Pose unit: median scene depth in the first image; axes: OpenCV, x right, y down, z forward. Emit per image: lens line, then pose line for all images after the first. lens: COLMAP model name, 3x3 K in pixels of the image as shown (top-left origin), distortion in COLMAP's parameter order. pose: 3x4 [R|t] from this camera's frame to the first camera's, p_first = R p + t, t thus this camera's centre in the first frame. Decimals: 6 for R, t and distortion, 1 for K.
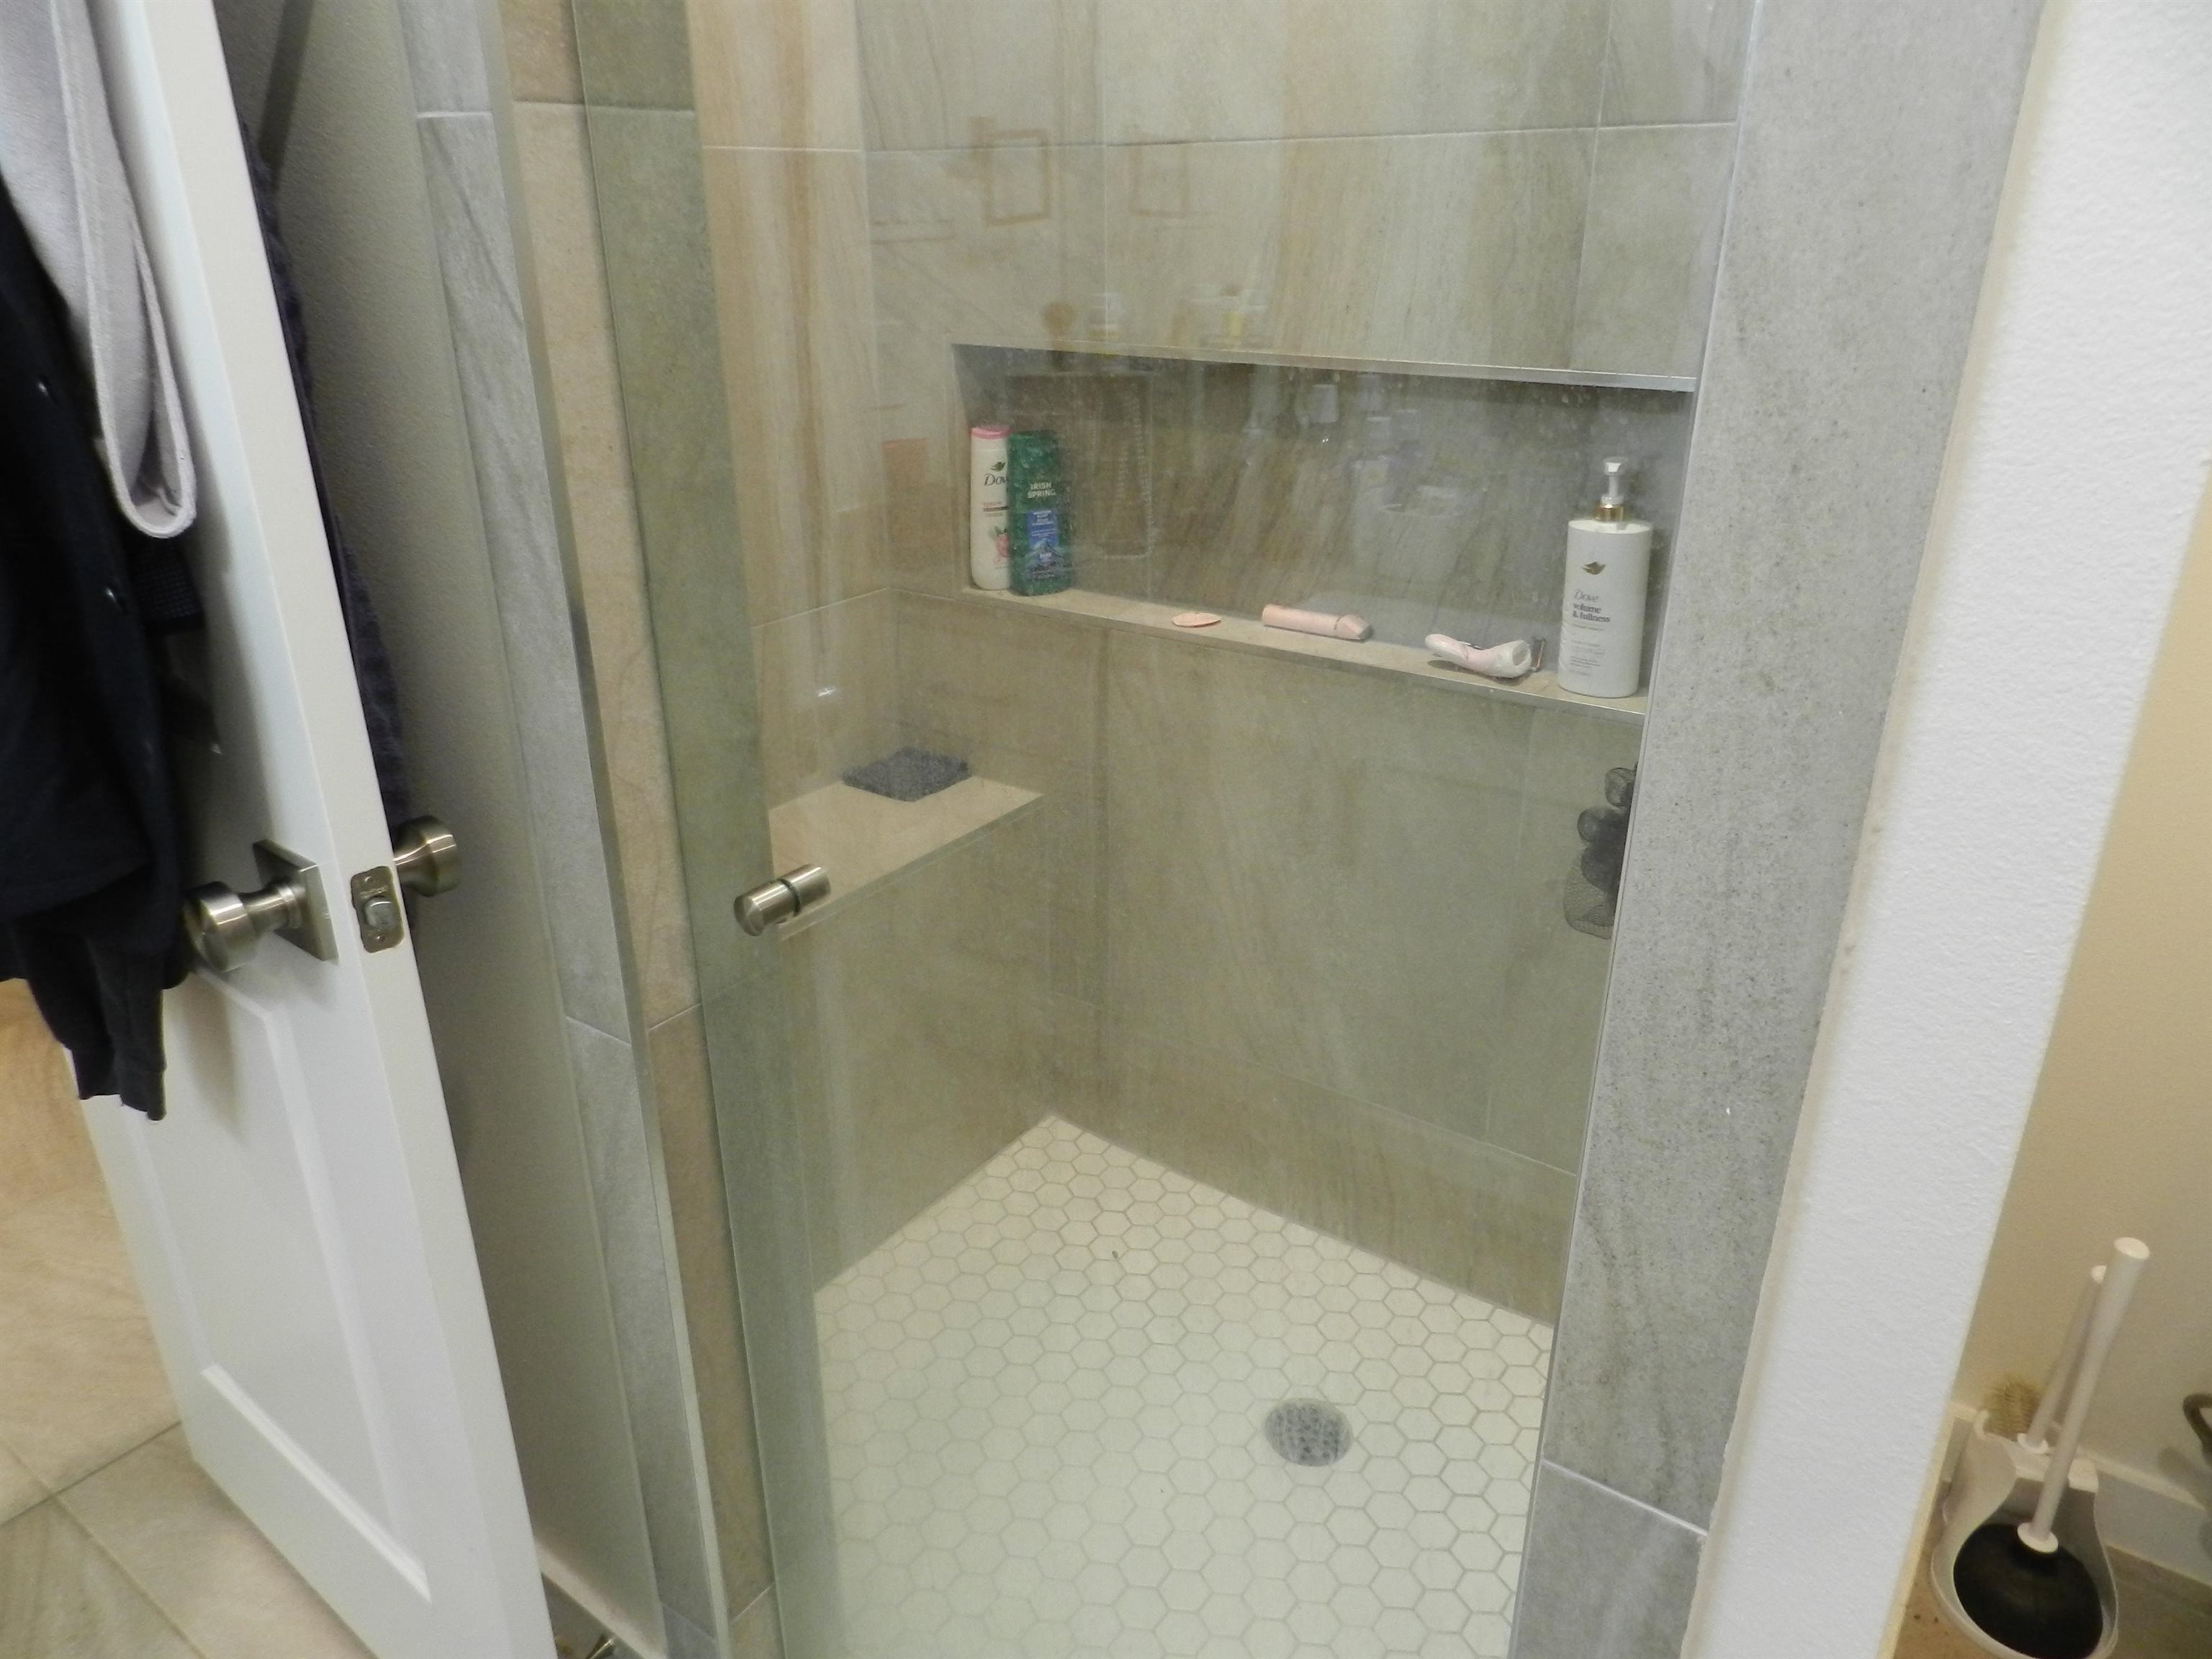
lens RADIAL K [[1481.6, 0, 1105.8], [0, 1481.6, 814.2], [0, 0, 1]] dist [0.009548, -0.002925]
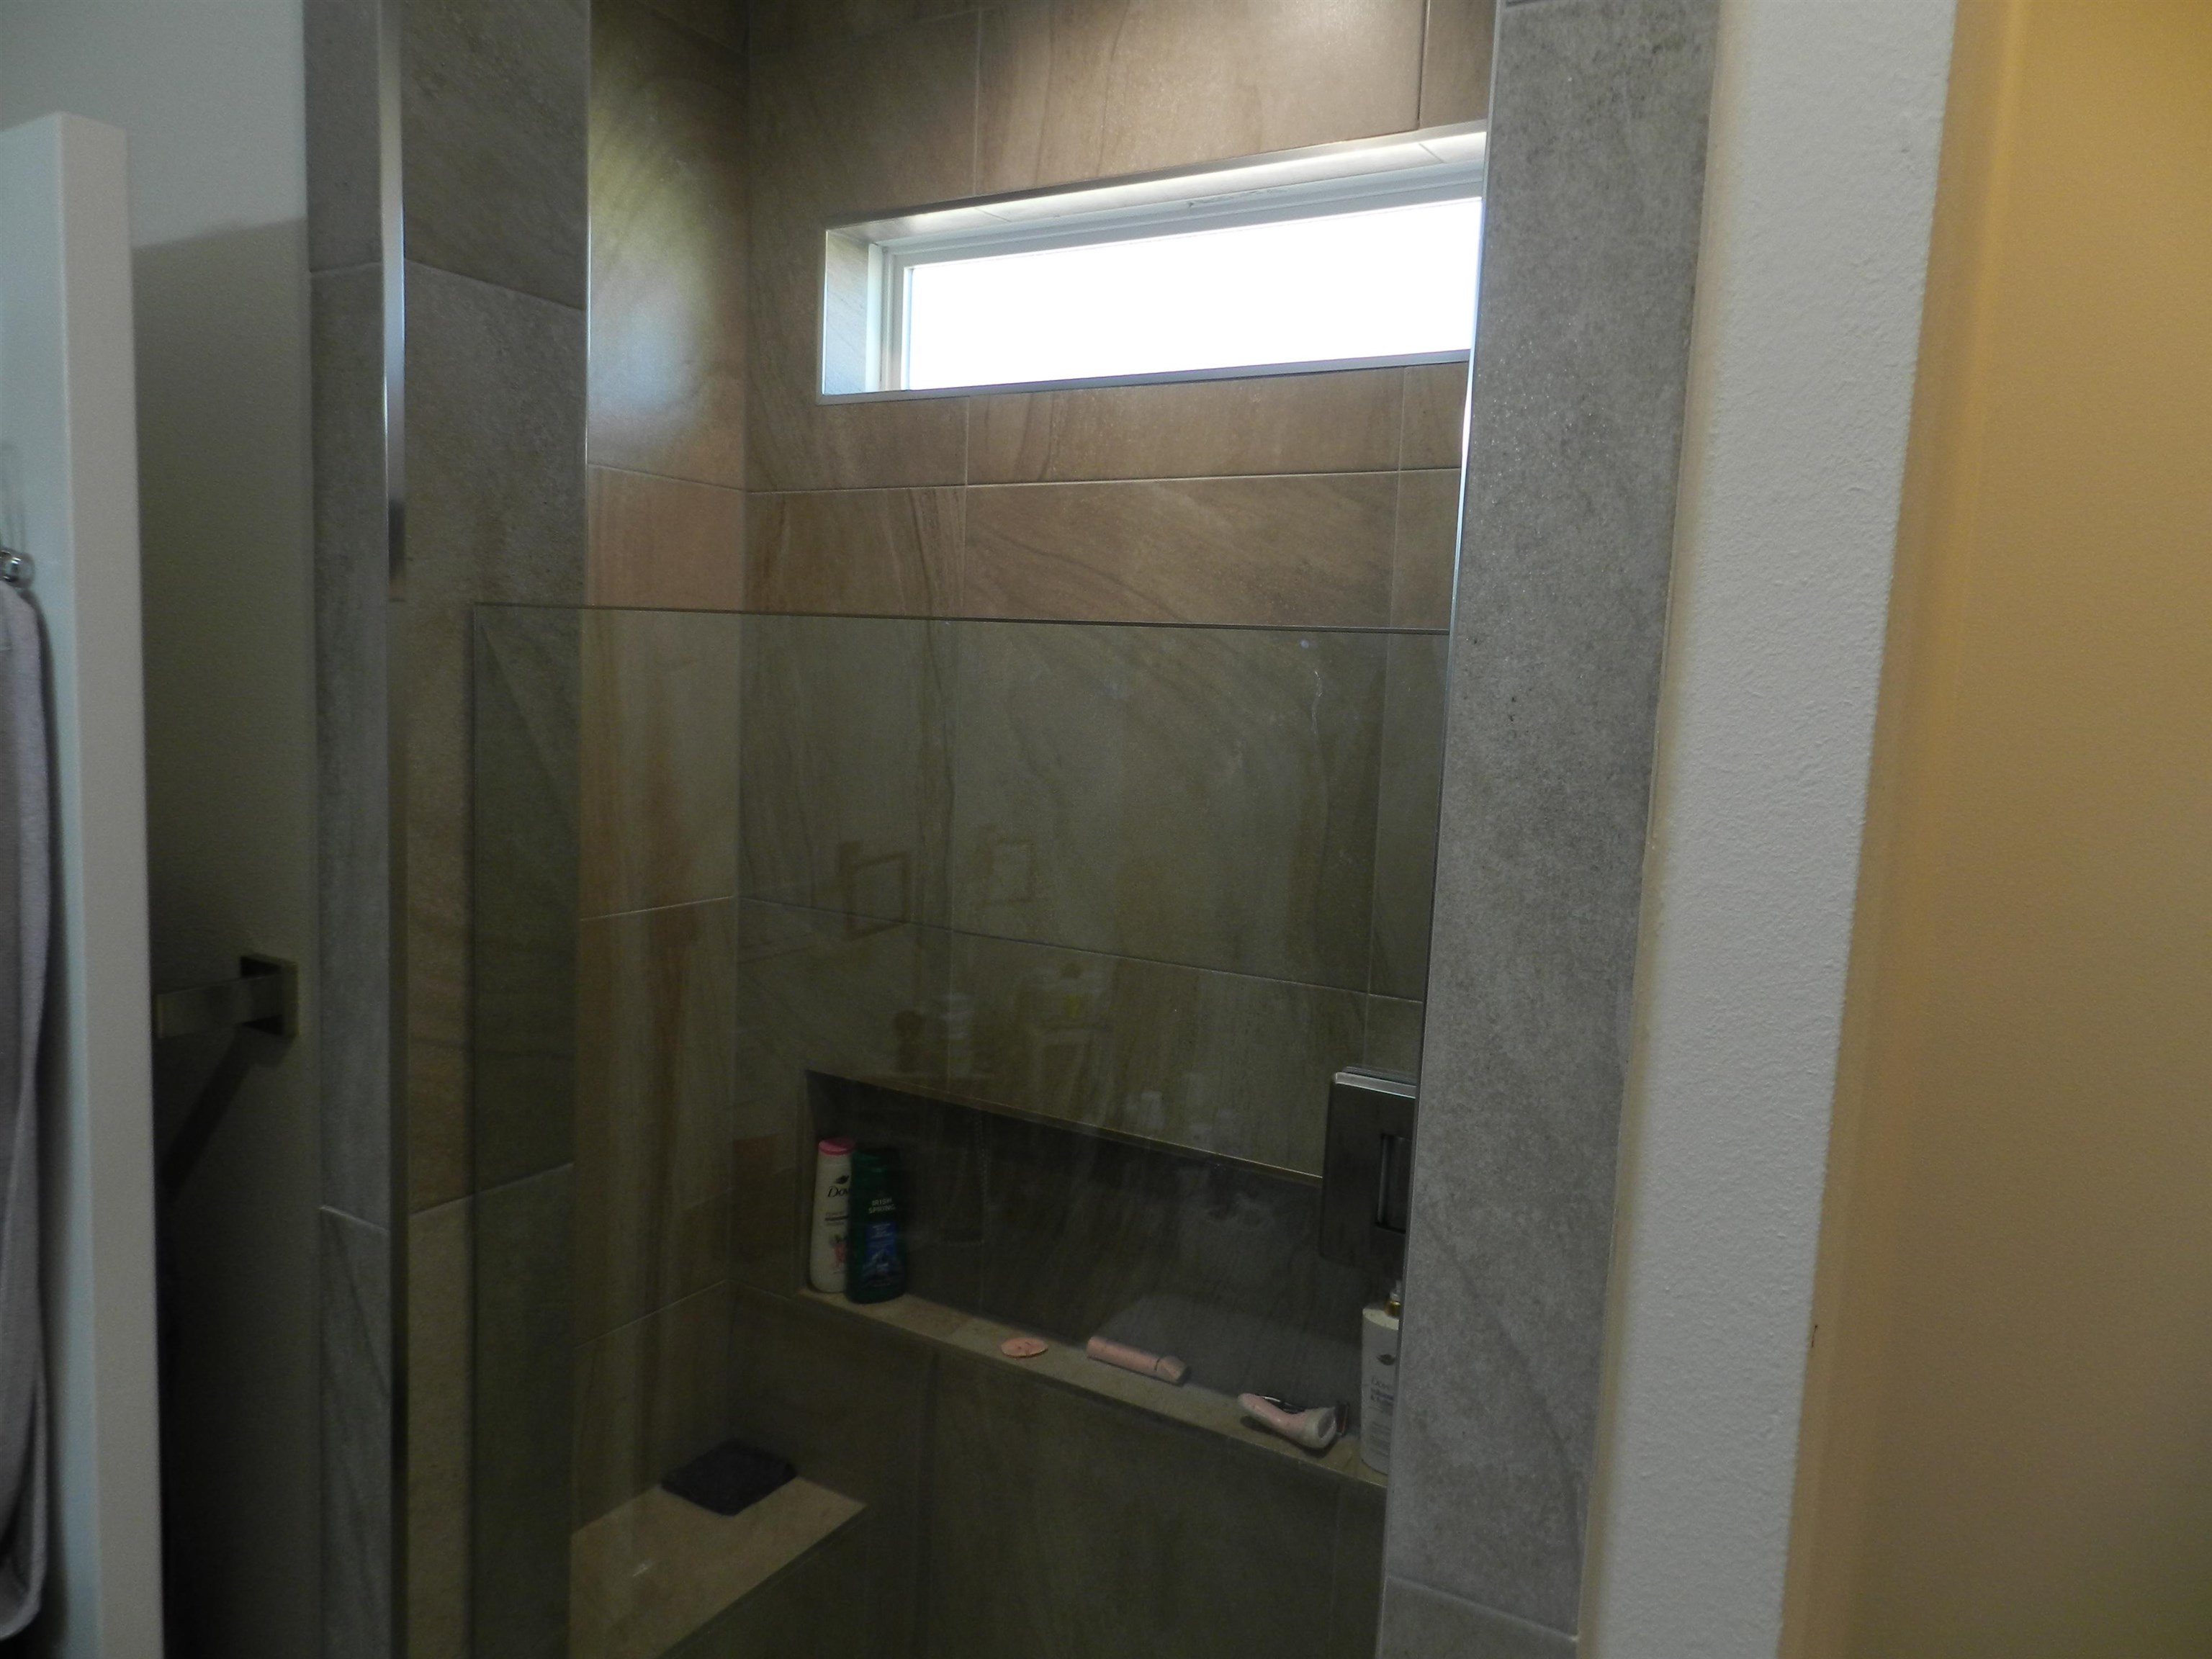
lens RADIAL K [[1481.6, 0, 1112.2], [0, 1481.6, 835.7], [0, 0, 1]] dist [0.009548, -0.002925]
pose [[0.994711, 0.042463, 0.093525, 0.010022], [-0.013537, 0.956796, -0.290445, -0.172228], [-0.101817, 0.287643, 0.952310, -0.097108]]
